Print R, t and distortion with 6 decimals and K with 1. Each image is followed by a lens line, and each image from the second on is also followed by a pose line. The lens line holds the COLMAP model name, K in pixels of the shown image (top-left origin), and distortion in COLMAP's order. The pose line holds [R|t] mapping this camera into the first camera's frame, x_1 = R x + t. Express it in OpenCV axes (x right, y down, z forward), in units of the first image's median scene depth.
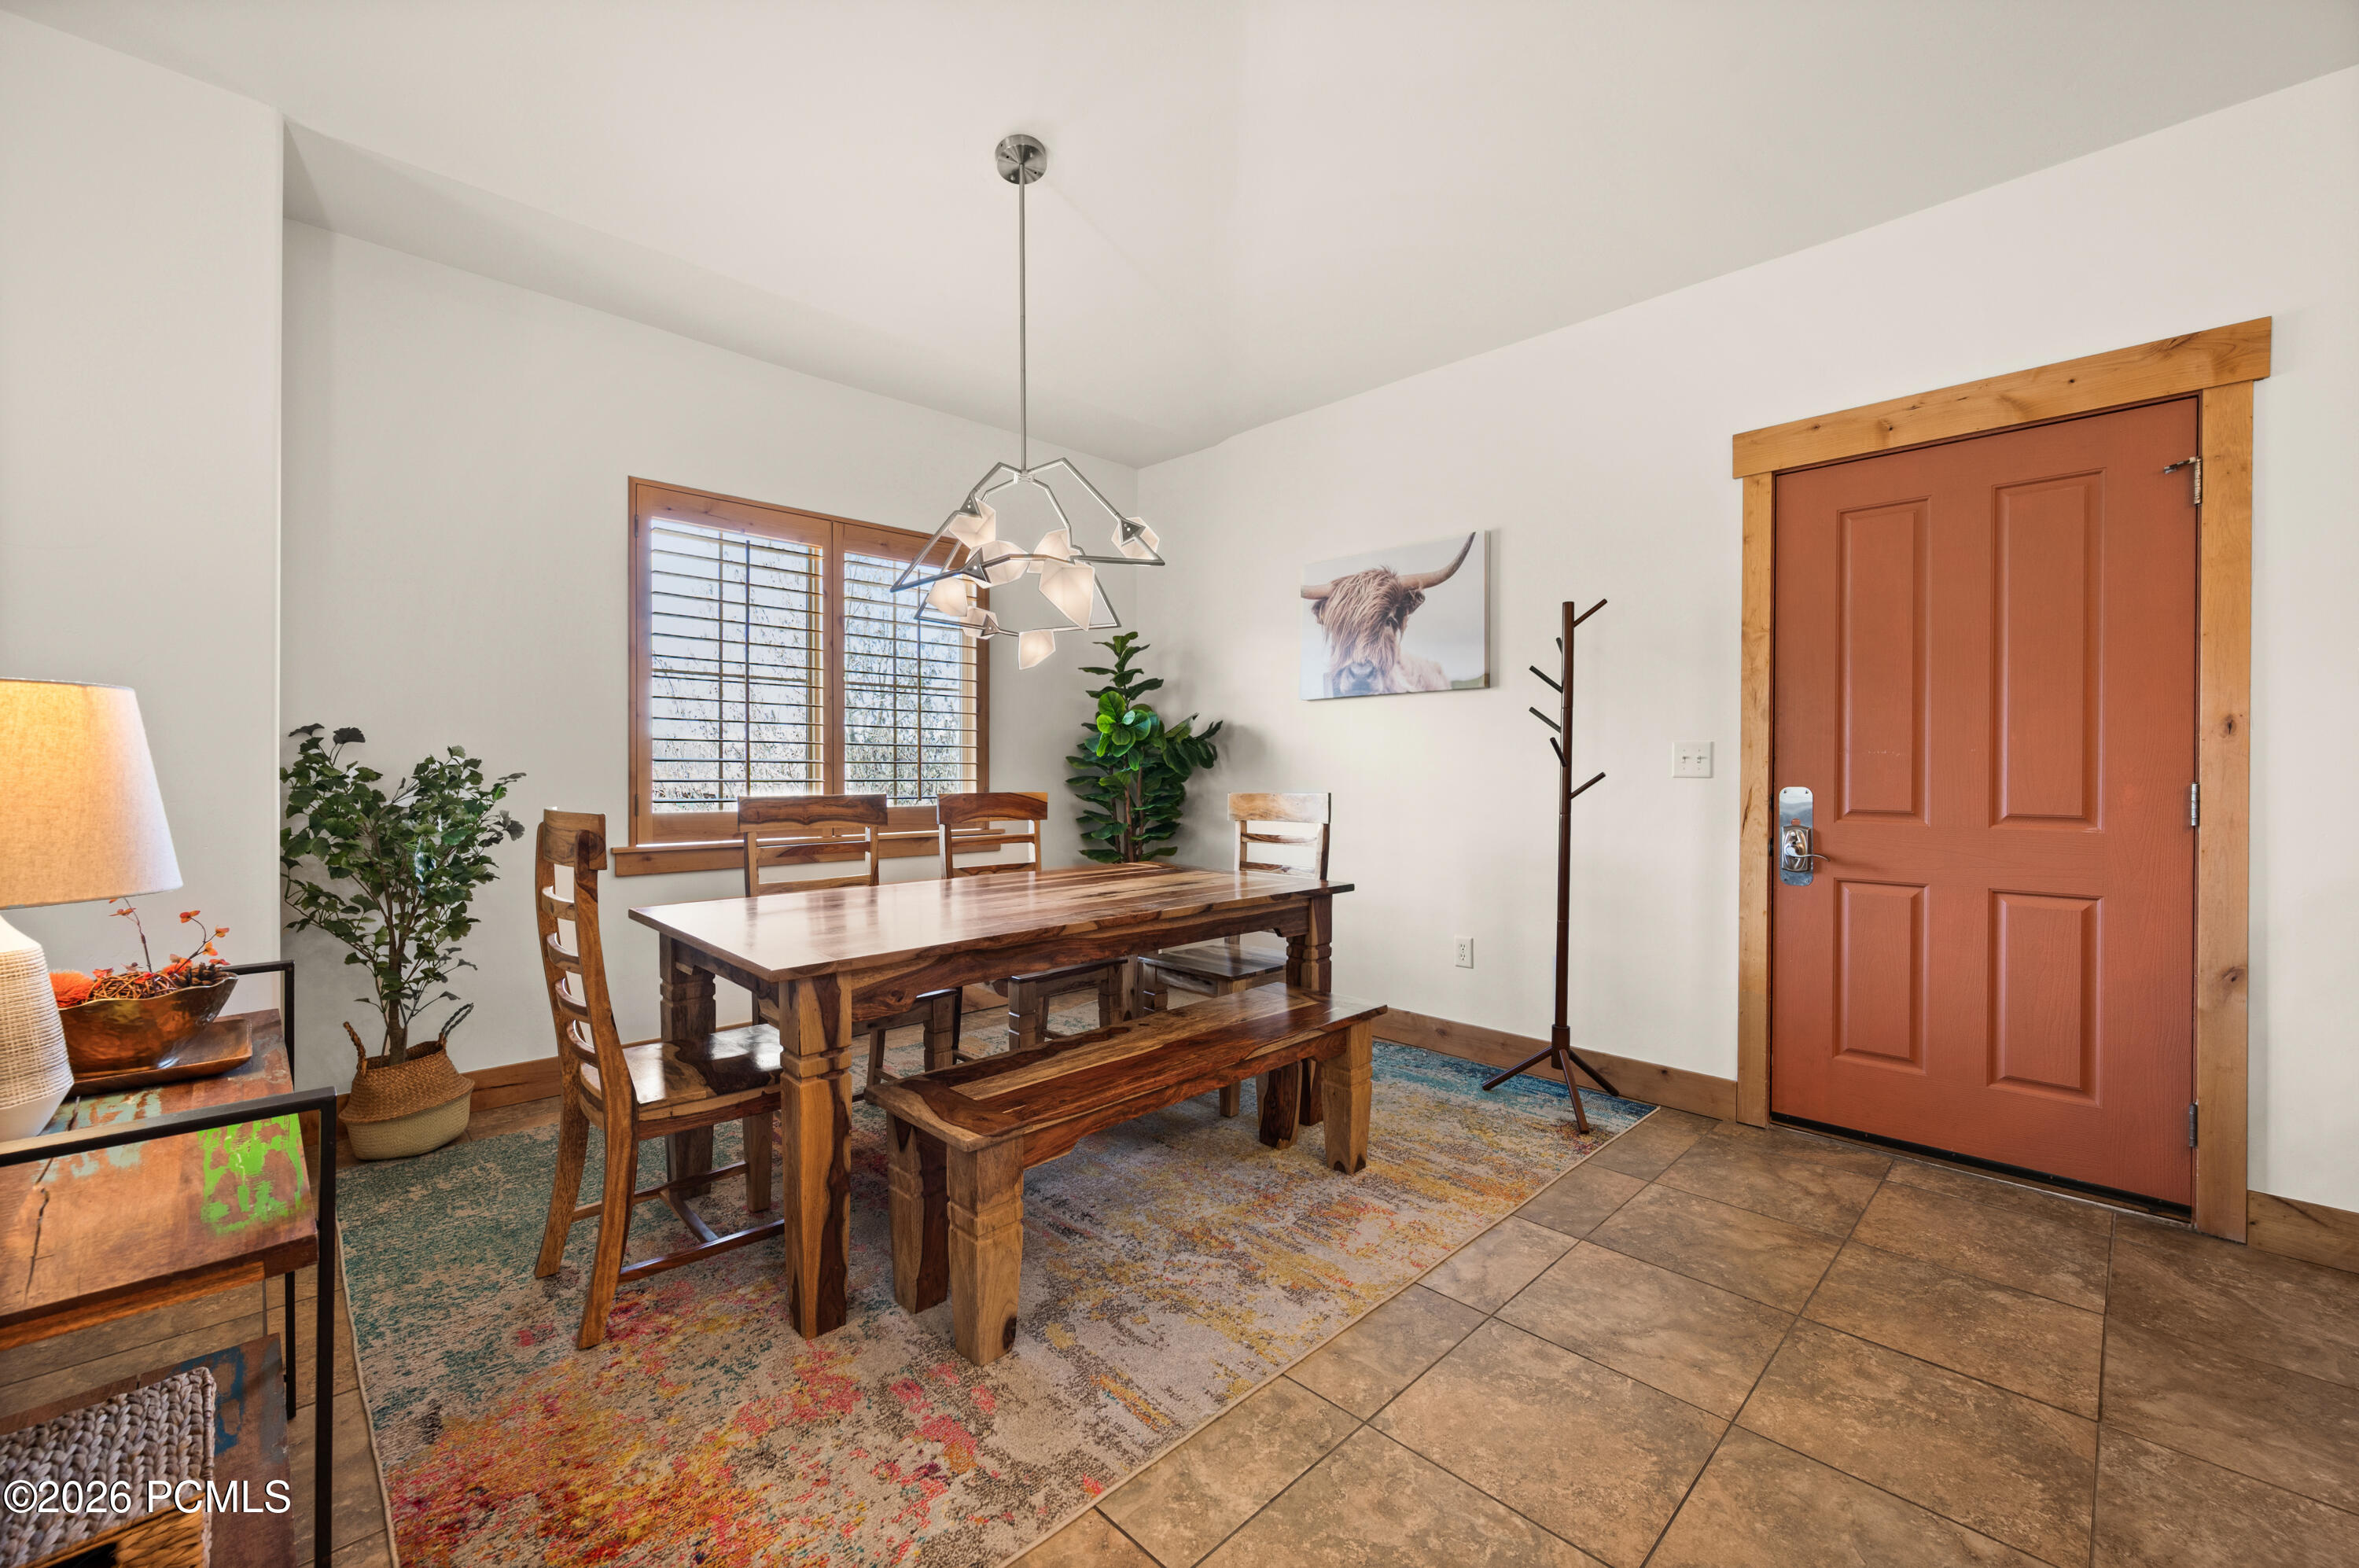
lens RADIAL K [[947.4, 0, 1193.0], [0, 947.4, 768.6], [0, 0, 1]] dist [-0.003978, 0.000083]
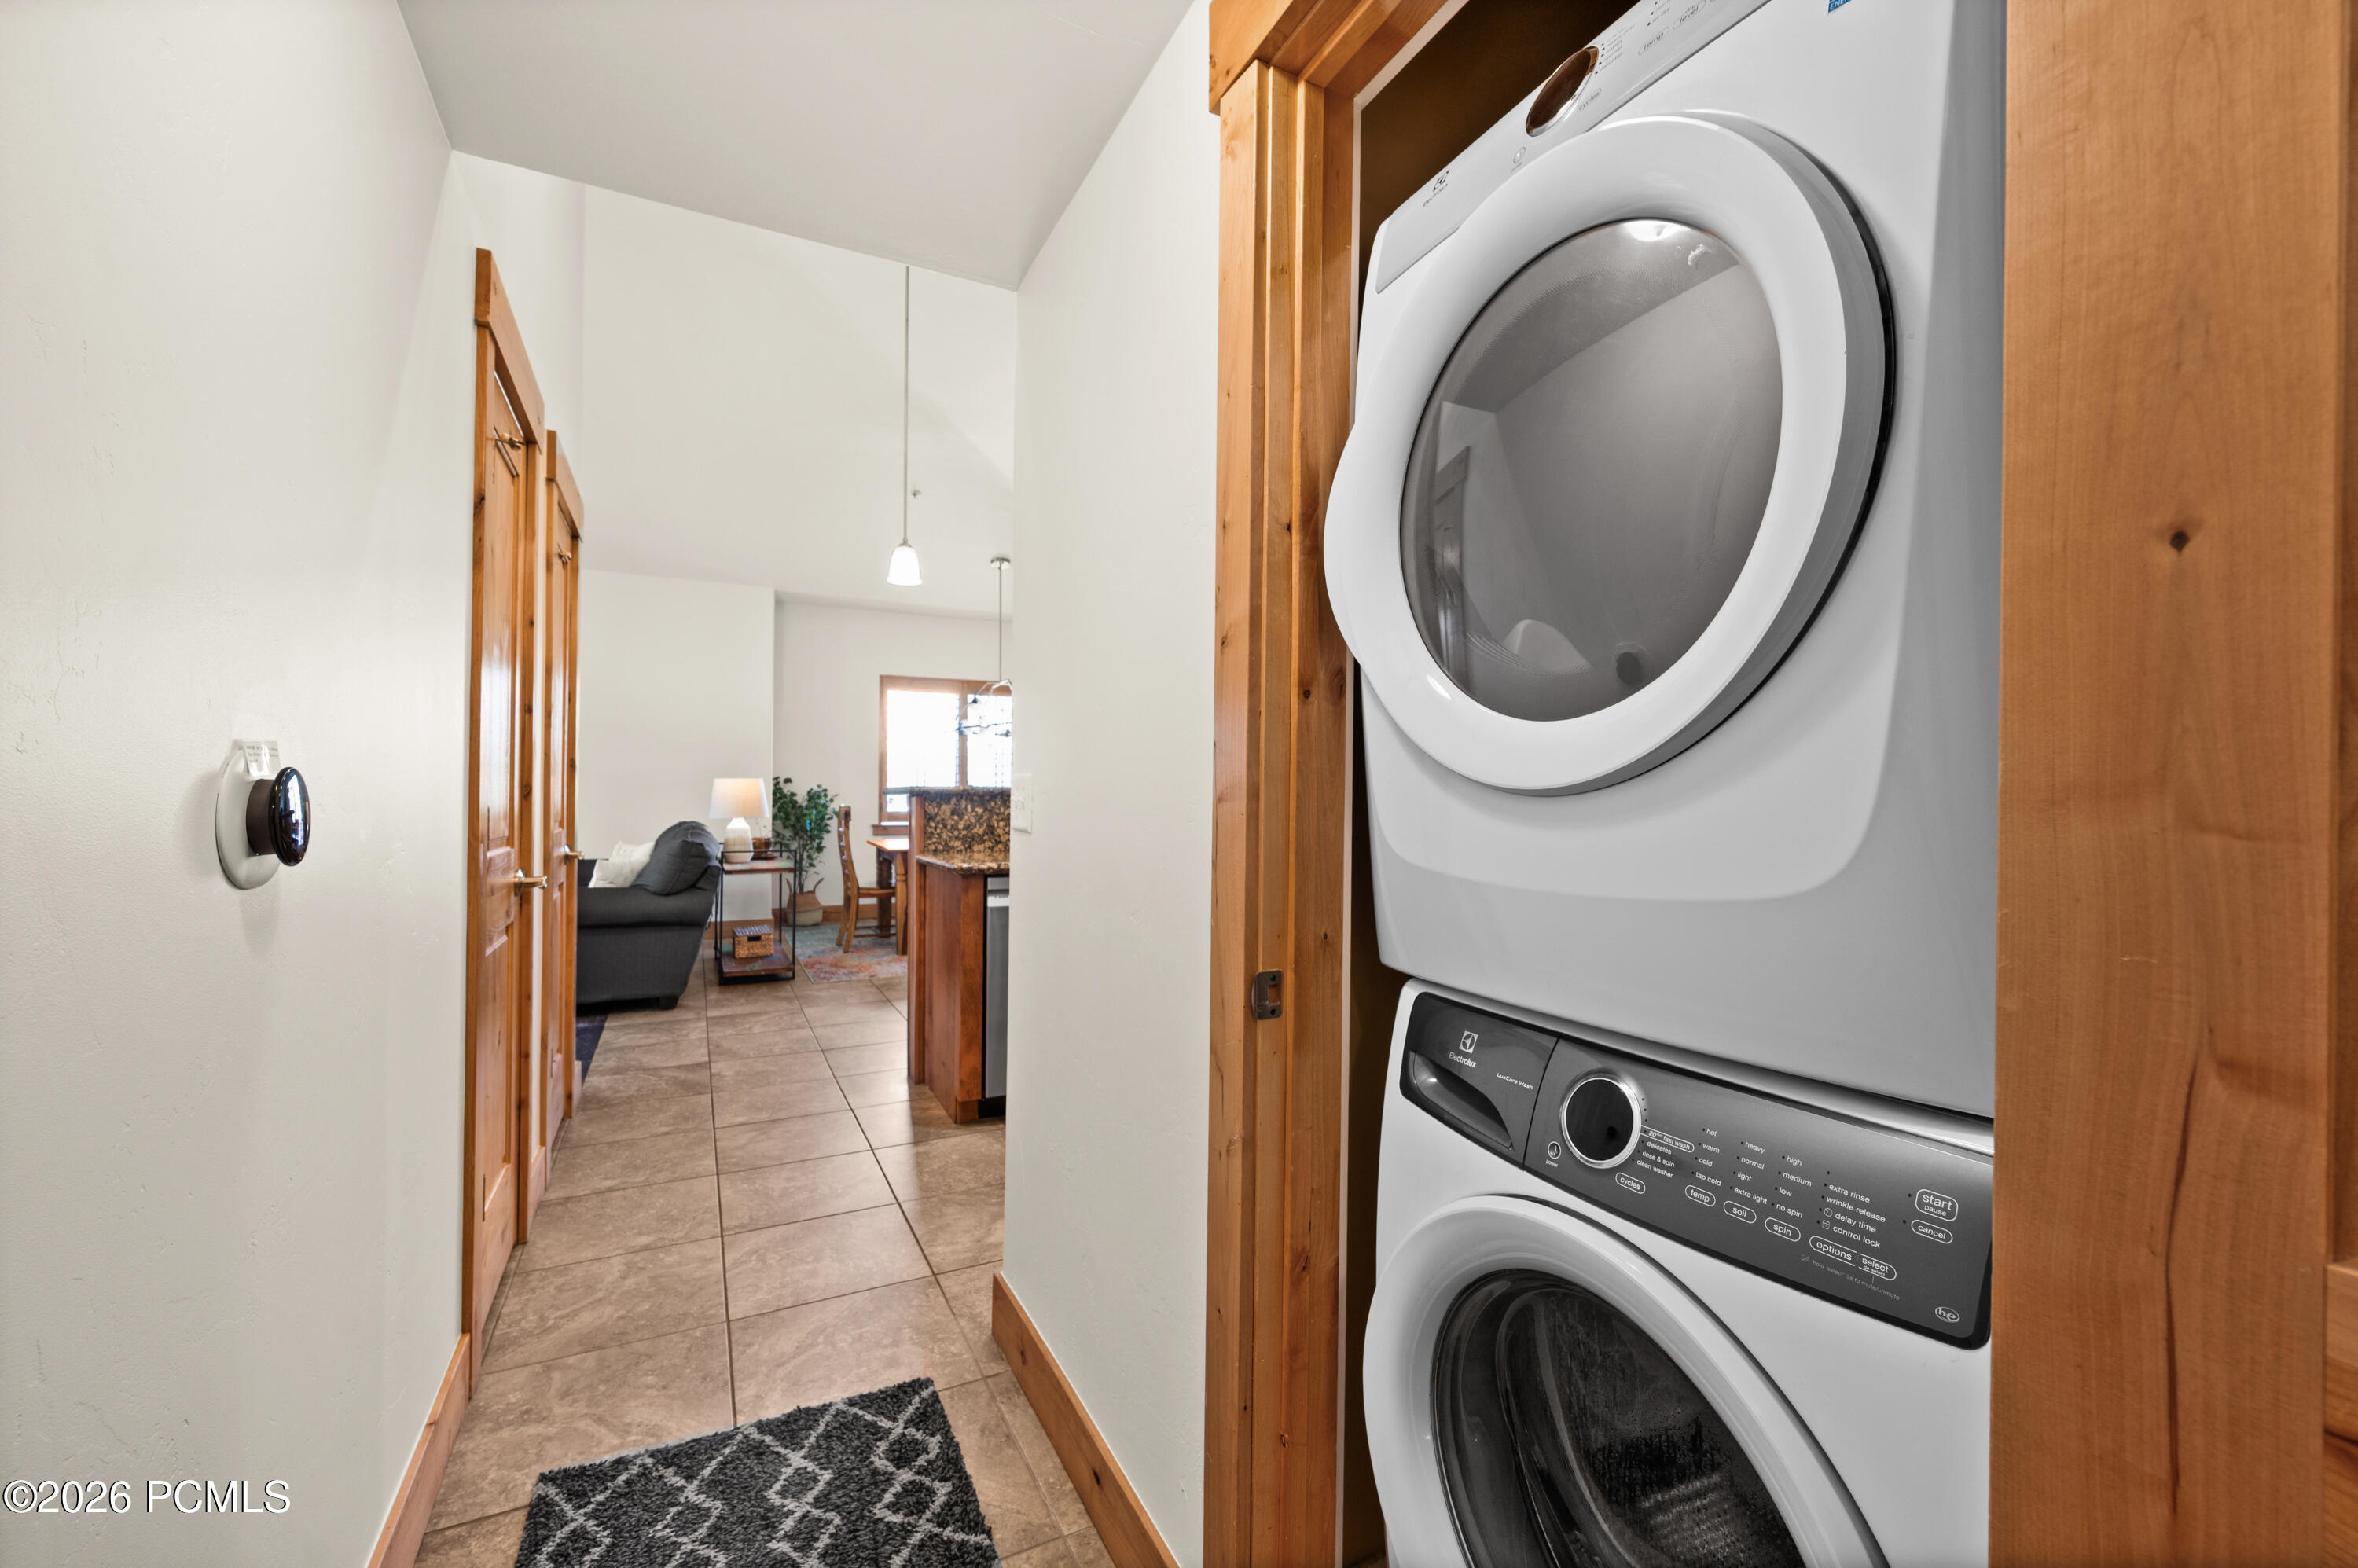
lens RADIAL K [[947.0, 0, 1173.8], [0, 947.0, 779.3], [0, 0, 1]] dist [-0.003978, 0.000083]
pose [[0.953217, 0.005827, -0.302230, 1.066678], [-0.011422, 0.999794, -0.016750, -0.003640], [0.302070, 0.019418, 0.953088, -1.354979]]
